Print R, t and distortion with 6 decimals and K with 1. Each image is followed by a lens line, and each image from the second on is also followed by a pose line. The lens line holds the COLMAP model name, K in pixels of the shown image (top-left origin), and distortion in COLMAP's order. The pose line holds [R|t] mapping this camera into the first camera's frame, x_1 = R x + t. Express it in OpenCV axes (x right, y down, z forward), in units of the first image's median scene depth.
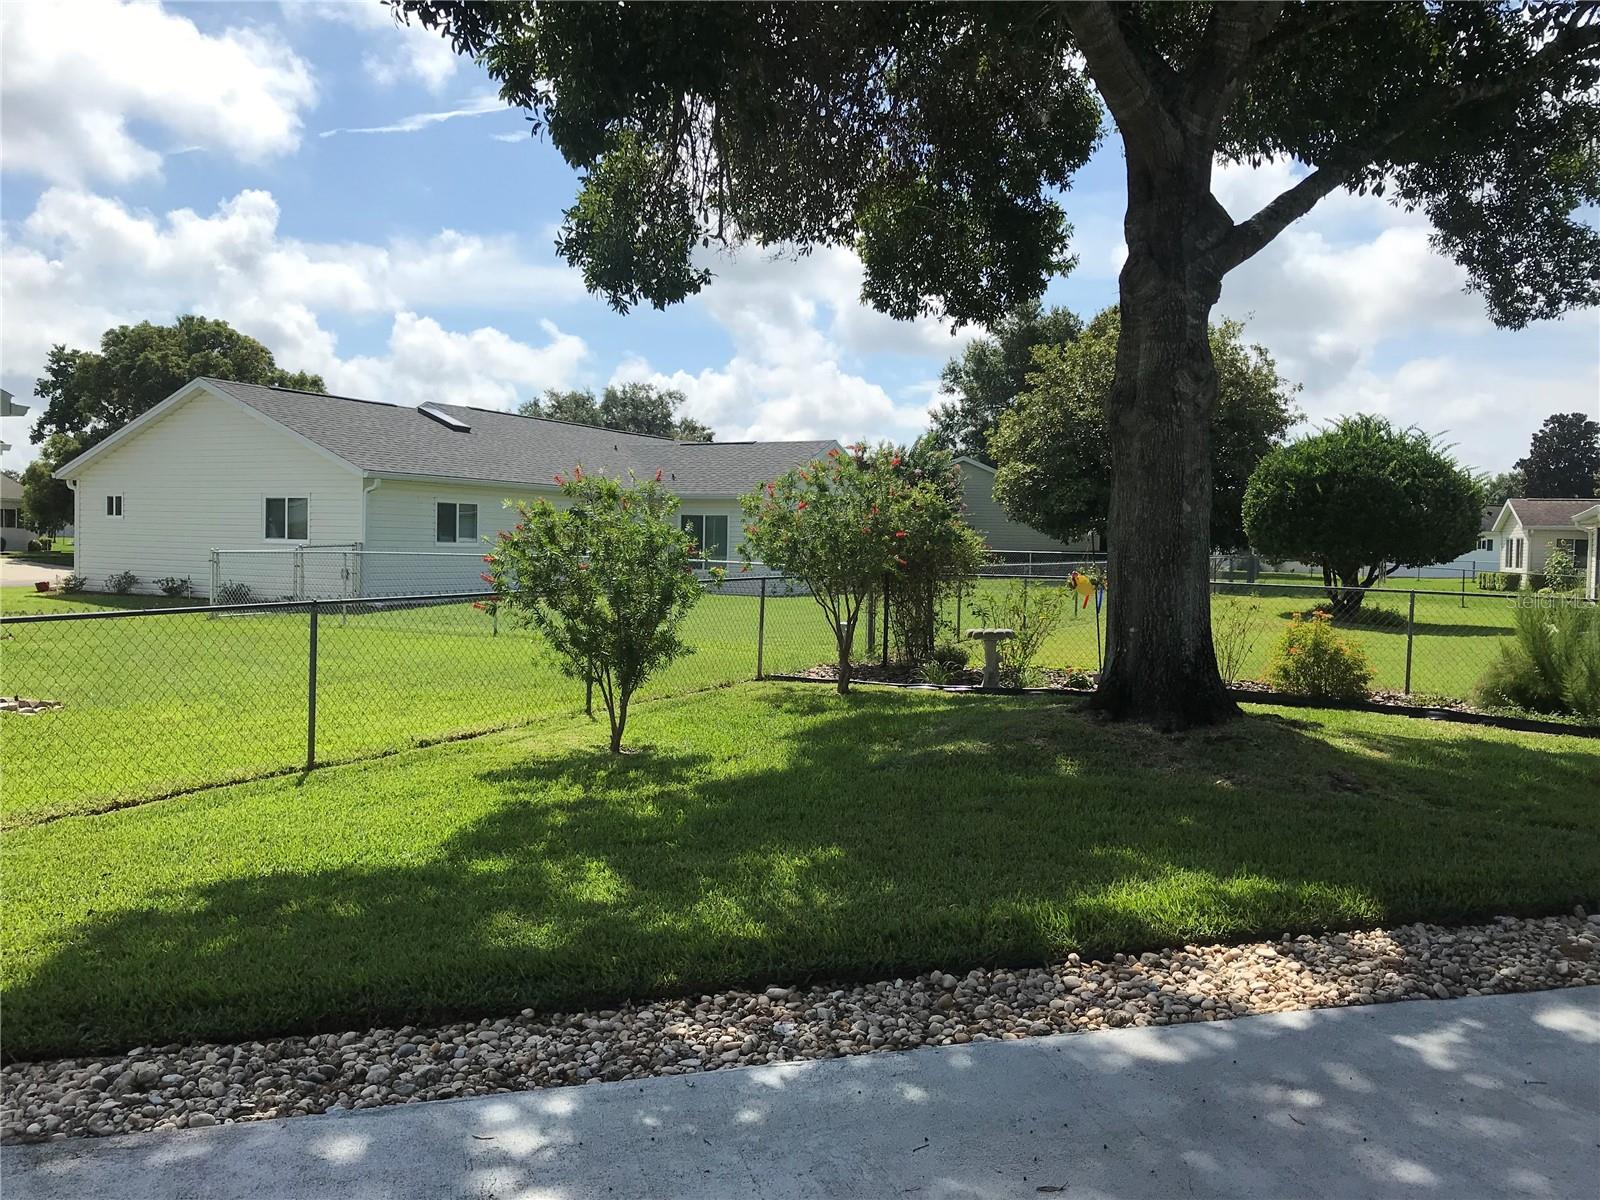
lens RADIAL K [[1313.8, 0, 800.3], [0, 1313.8, 598.5], [0, 0, 1]] dist [0.035271, -0.038491]
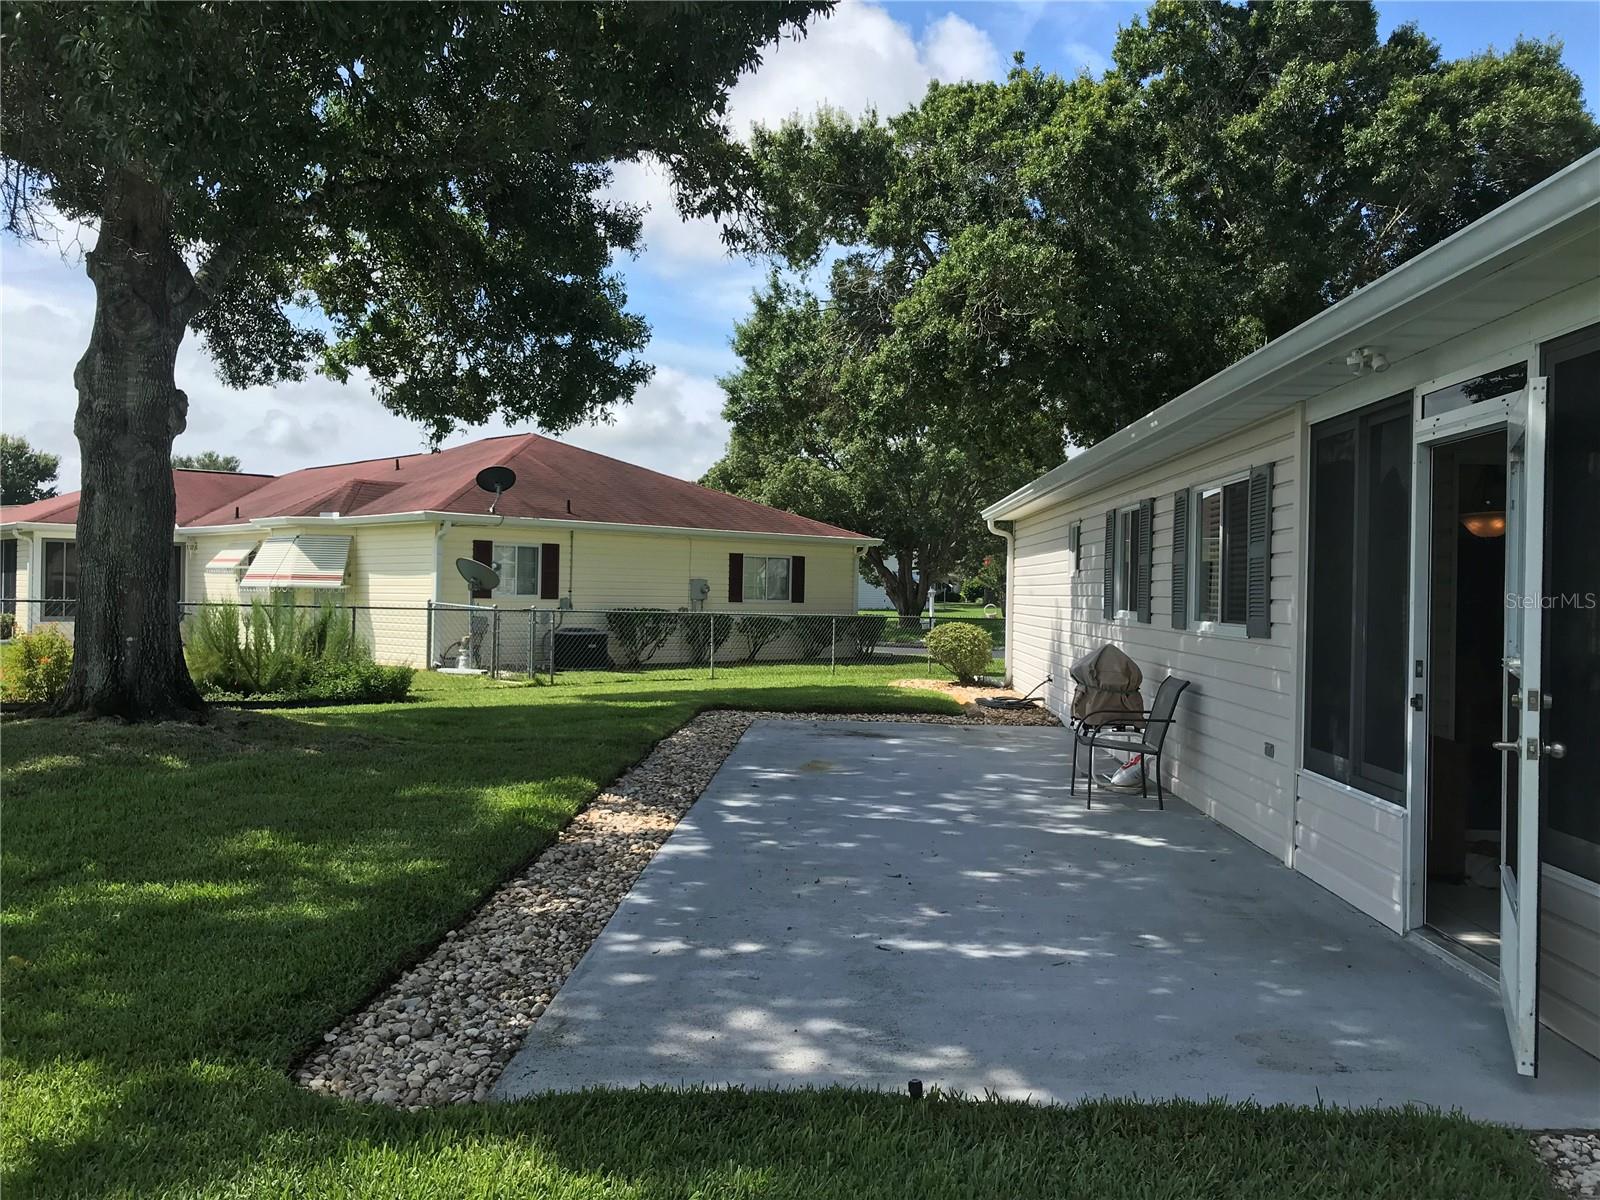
lens RADIAL K [[1313.8, 0, 801.5], [0, 1313.8, 599.2], [0, 0, 1]] dist [0.035271, -0.038491]
pose [[0.331861, -0.021602, 0.943081, -0.599363], [0.028520, 0.999511, 0.012859, -0.007365], [-0.942897, 0.022629, 0.332315, 0.115906]]
